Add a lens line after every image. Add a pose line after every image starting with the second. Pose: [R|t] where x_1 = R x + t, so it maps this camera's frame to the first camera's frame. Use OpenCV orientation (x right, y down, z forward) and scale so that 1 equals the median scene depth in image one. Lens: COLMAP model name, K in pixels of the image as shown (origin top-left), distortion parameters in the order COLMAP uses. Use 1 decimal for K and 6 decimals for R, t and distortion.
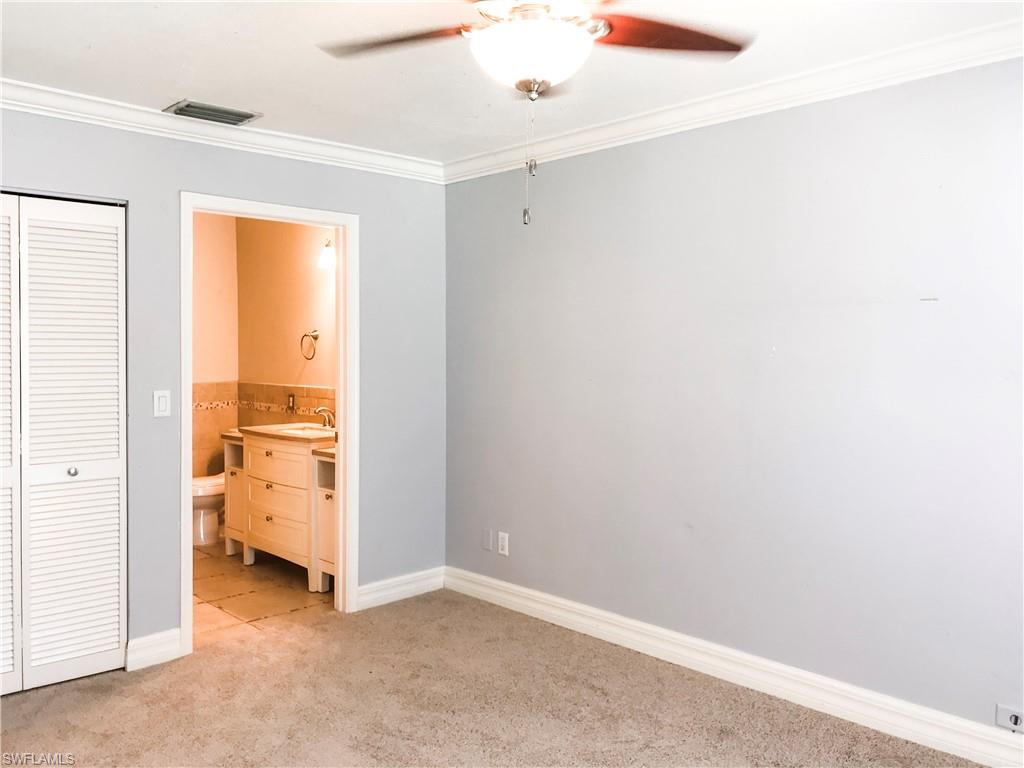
lens RADIAL K [[842.4, 0, 514.6], [0, 842.4, 375.9], [0, 0, 1]] dist [0.049683, -0.062395]
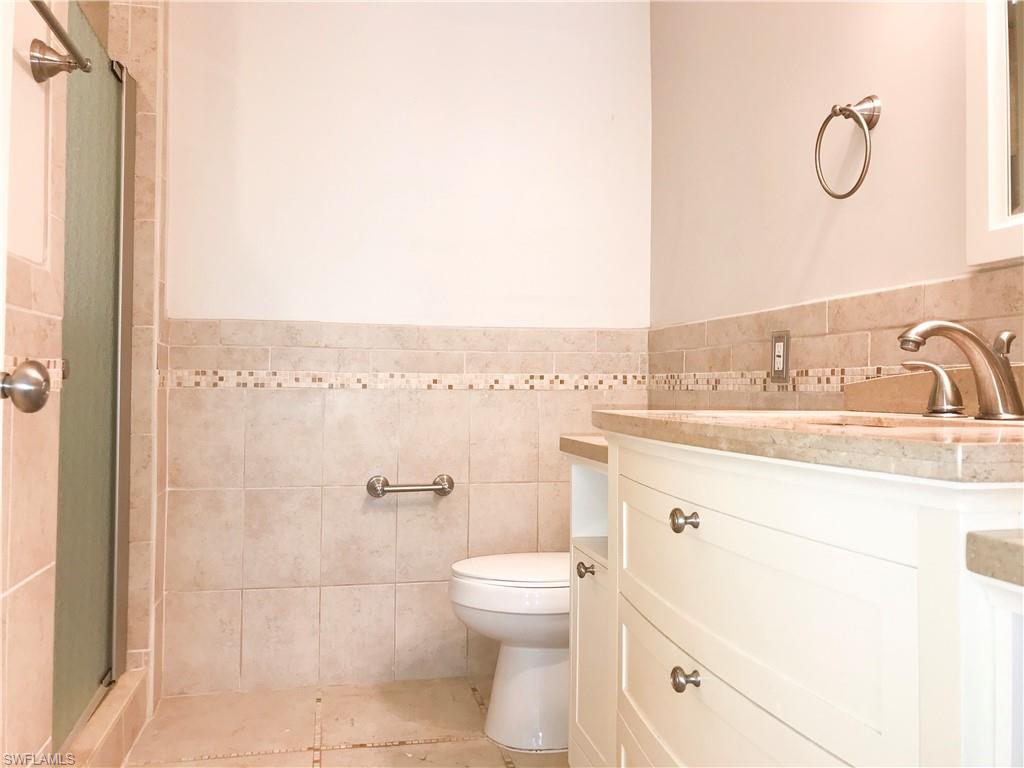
lens RADIAL K [[842.4, 0, 510.1], [0, 842.4, 377.8], [0, 0, 1]] dist [0.049683, -0.062395]
pose [[0.851939, -0.003513, -0.523629, -0.181460], [-0.021285, 0.998919, -0.041331, 0.055169], [0.523208, 0.046357, 0.850943, 0.665772]]
